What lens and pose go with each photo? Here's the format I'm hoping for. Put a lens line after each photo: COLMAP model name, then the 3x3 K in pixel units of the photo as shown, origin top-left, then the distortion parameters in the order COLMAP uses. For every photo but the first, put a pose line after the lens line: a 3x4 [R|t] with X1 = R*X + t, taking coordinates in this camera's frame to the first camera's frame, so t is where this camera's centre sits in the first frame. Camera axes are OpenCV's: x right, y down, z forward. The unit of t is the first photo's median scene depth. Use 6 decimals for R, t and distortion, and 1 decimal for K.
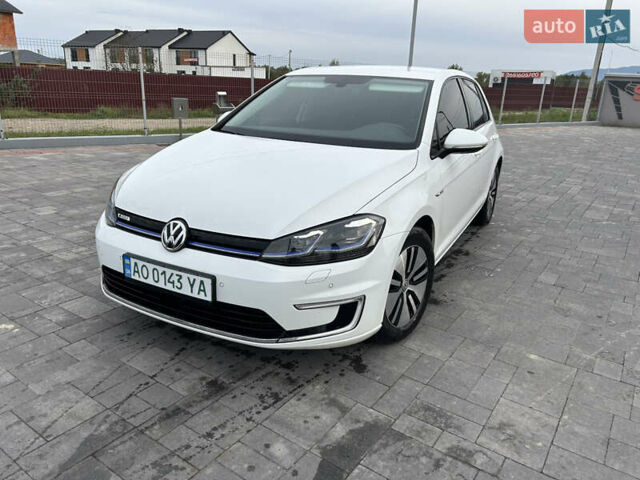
lens RADIAL K [[477.2, 0, 320.0], [0, 477.2, 240.0], [0, 0, 1]] dist [0.060833, -0.066950]
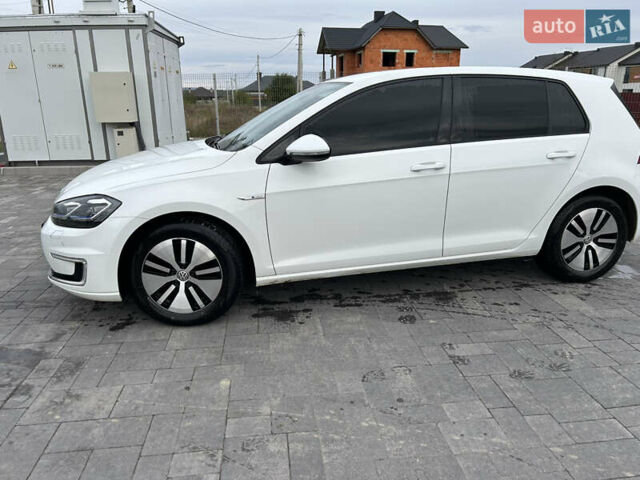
lens RADIAL K [[477.2, 0, 320.0], [0, 477.2, 240.0], [0, 0, 1]] dist [0.060833, -0.066950]
pose [[0.661137, 0.170367, -0.730666, 1.134325], [-0.203272, 0.978127, 0.044138, -0.090149], [0.722204, 0.119343, 0.681307, 0.474914]]
